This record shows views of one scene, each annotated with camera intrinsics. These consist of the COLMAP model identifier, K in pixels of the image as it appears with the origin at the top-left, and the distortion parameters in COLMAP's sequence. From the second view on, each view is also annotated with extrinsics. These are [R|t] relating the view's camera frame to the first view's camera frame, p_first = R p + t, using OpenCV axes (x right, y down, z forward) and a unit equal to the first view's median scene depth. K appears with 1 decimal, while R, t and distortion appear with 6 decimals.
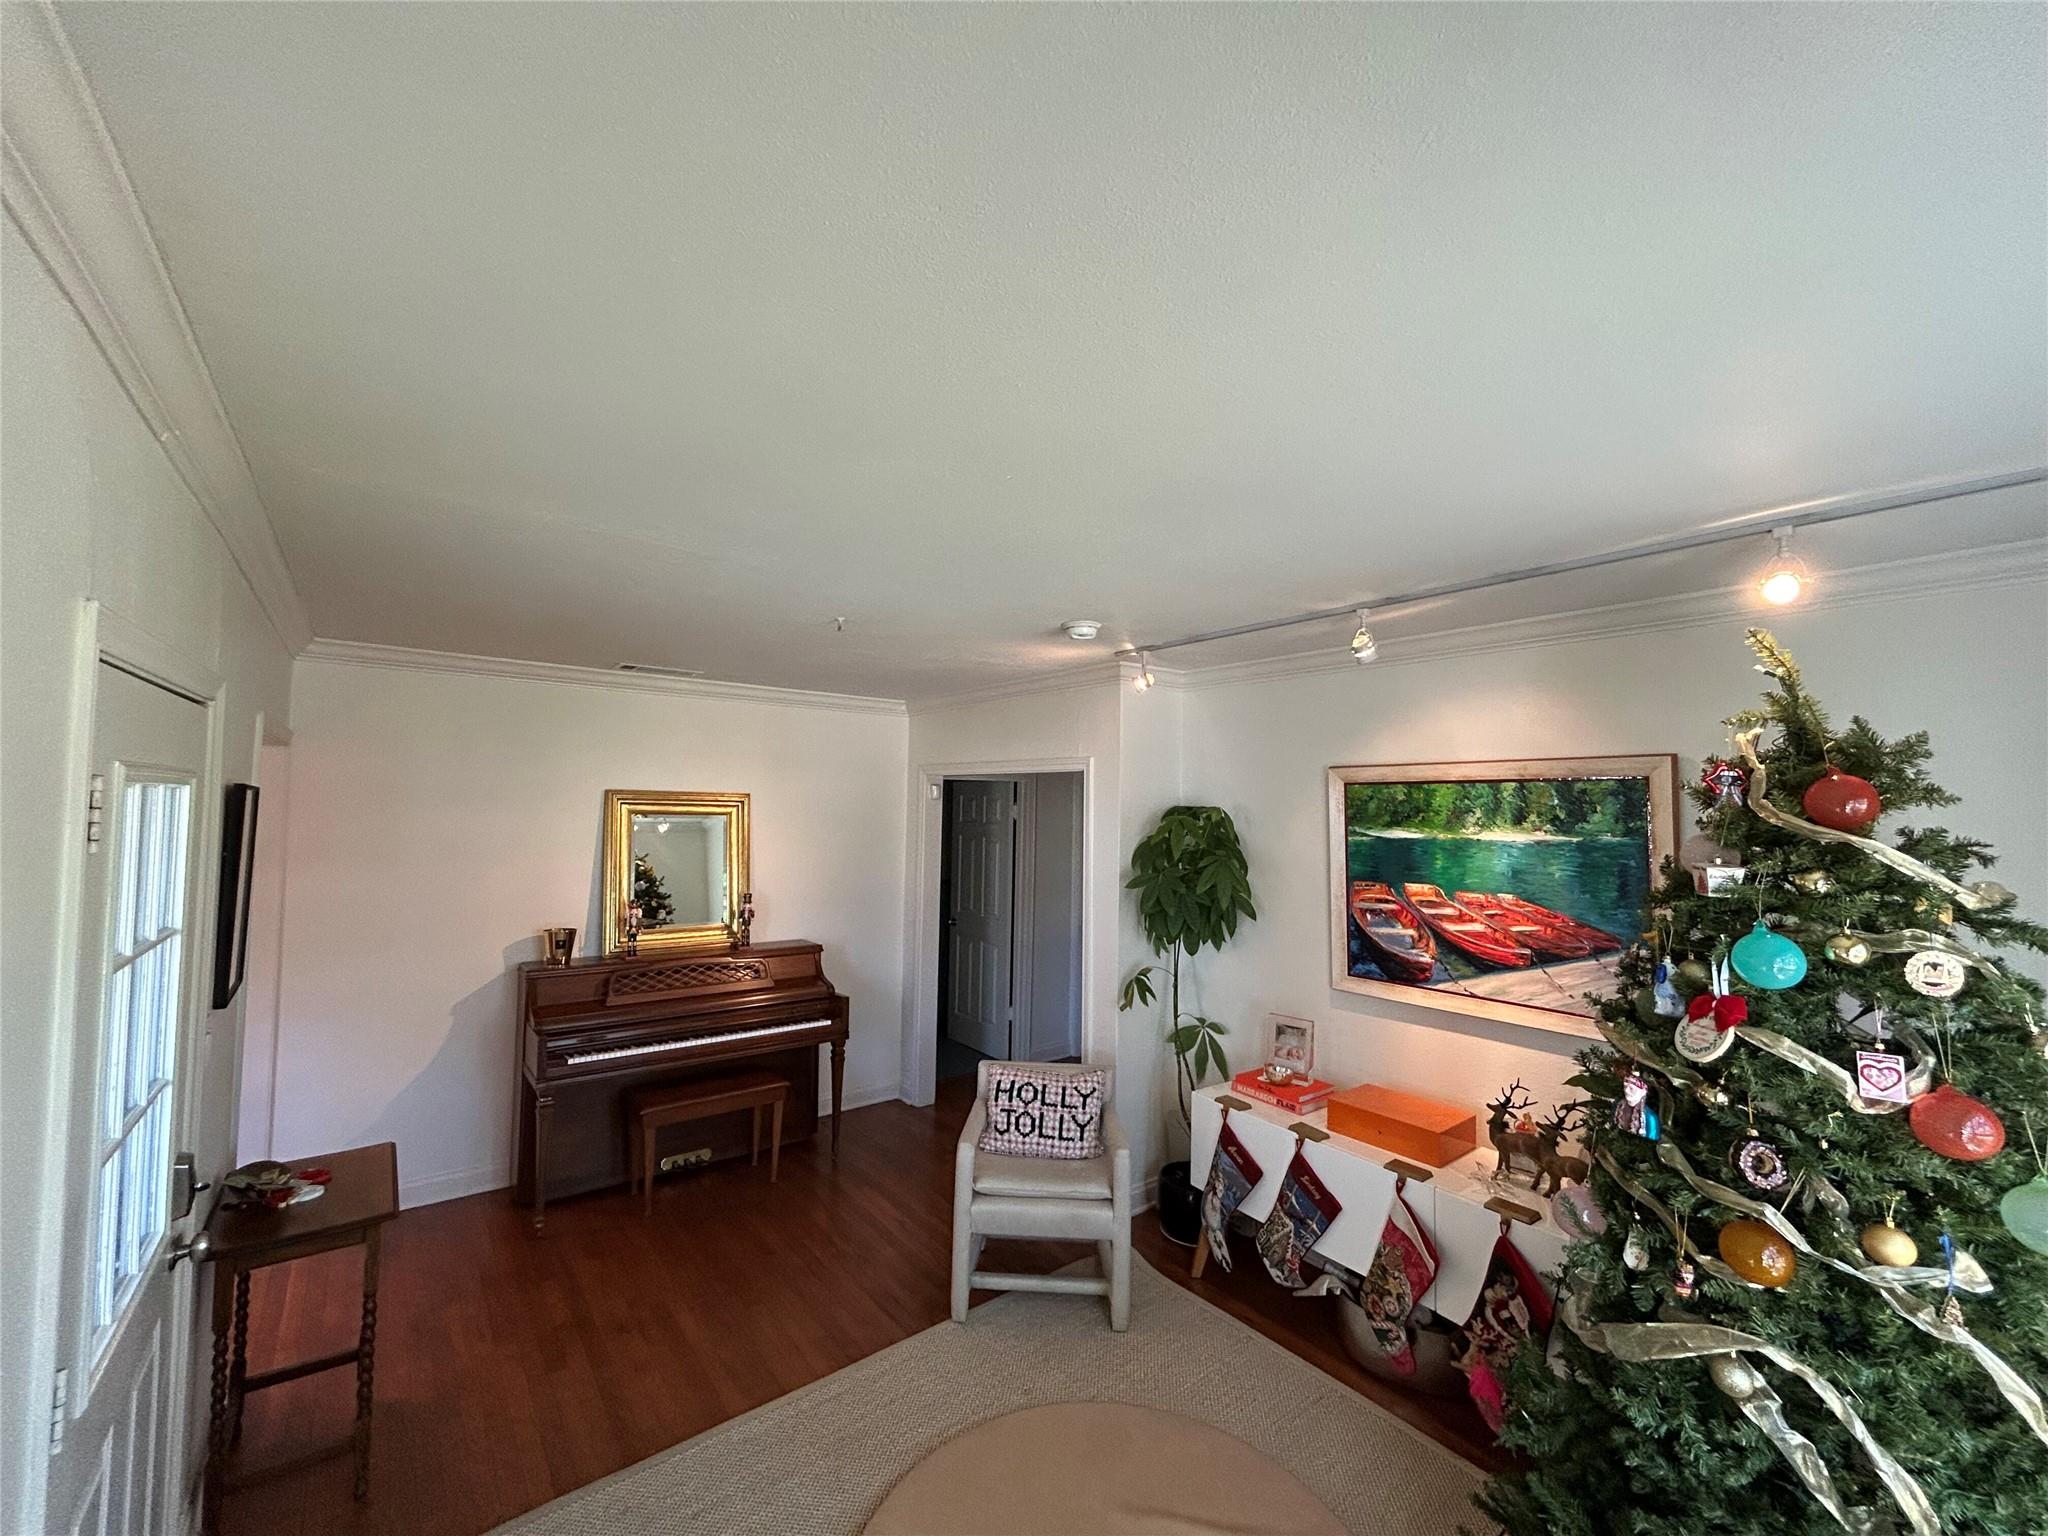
lens RADIAL K [[828.2, 0, 1024.0], [0, 828.2, 768.0], [0, 0, 1]] dist [-0.000399, -0.000057]
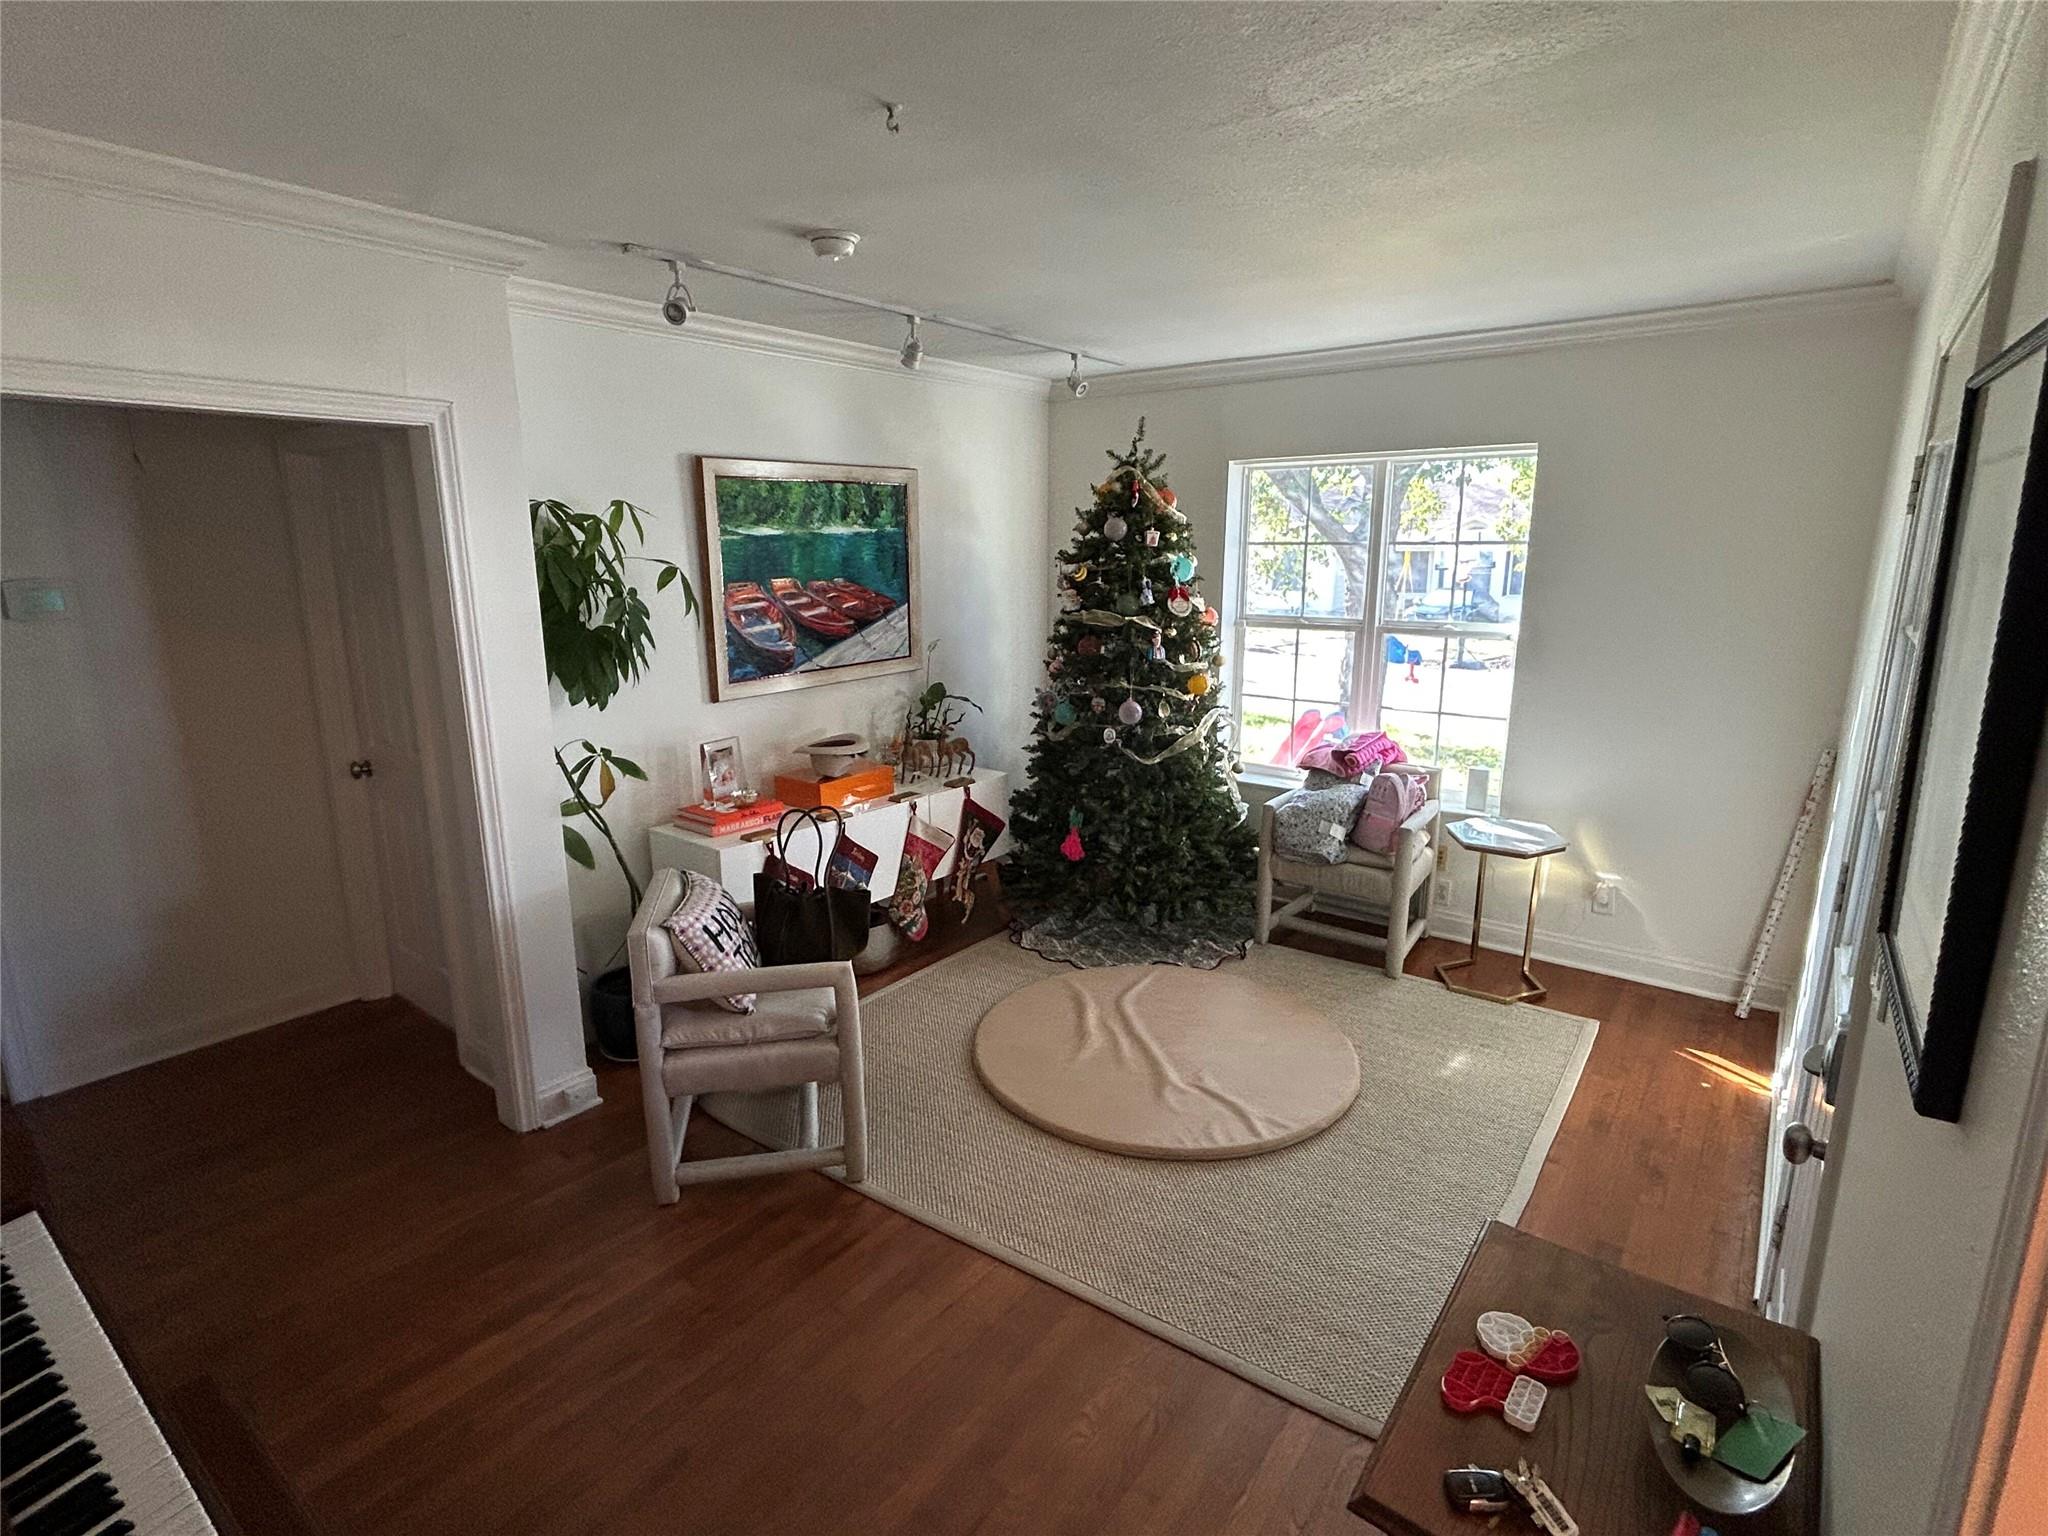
lens RADIAL K [[1023.9, 0, 1024.0], [0, 1023.9, 768.0], [0, 0, 1]] dist [-0.000761, -0.000122]
pose [[-0.261037, -0.227184, 0.938215, -0.926927], [-0.044486, 0.973711, 0.223402, 0.072296], [-0.964303, 0.016579, -0.264281, 1.093828]]
